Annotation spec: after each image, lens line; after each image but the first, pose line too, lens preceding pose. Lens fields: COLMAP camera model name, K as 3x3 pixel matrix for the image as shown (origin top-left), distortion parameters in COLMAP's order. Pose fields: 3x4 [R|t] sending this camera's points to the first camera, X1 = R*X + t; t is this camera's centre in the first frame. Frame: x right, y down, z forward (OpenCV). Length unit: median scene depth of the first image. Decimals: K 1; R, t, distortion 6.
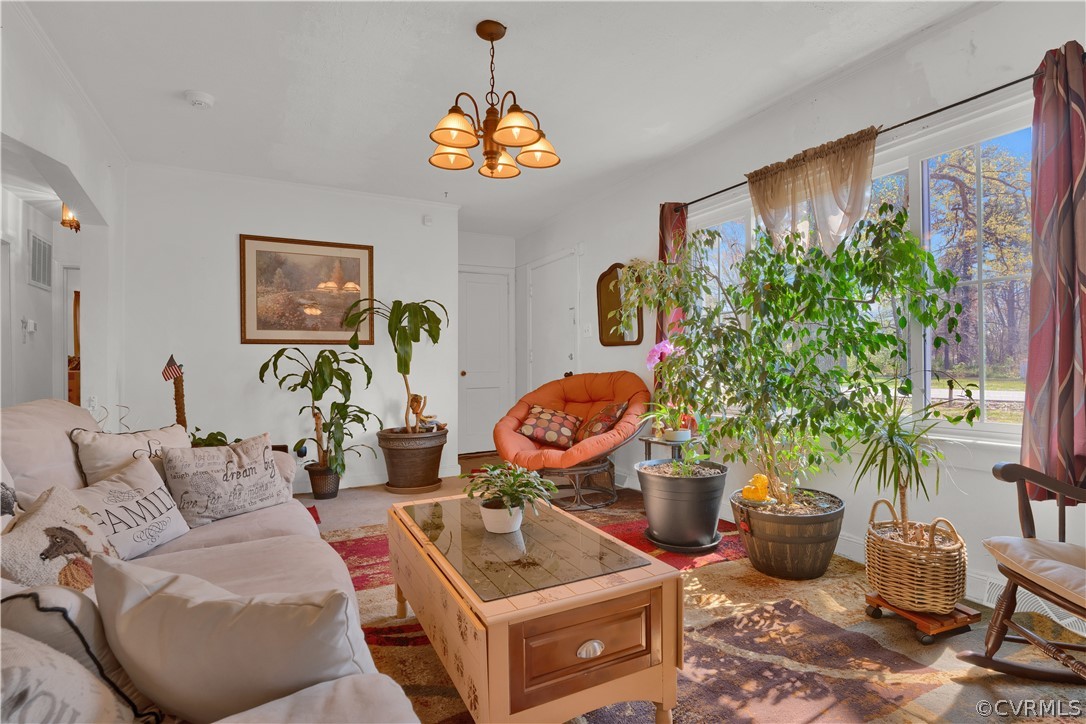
lens RADIAL K [[517.5, 0, 541.4], [0, 517.5, 359.7], [0, 0, 1]] dist [-0.013093, -0.000168]
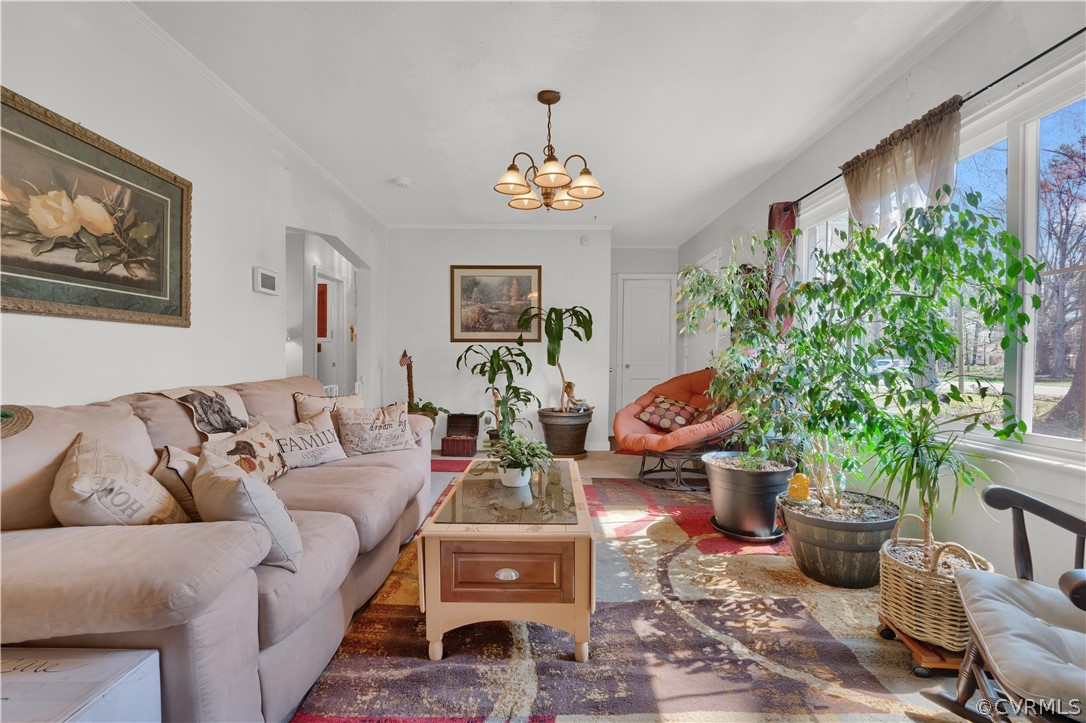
lens RADIAL K [[448.5, 0, 539.6], [0, 448.5, 357.8], [0, 0, 1]] dist [-0.022199, -0.000018]
pose [[0.888926, 0.013881, -0.457840, 0.320714], [-0.008801, 0.999874, 0.013227, -0.008391], [0.457966, -0.007728, 0.888936, 0.005635]]
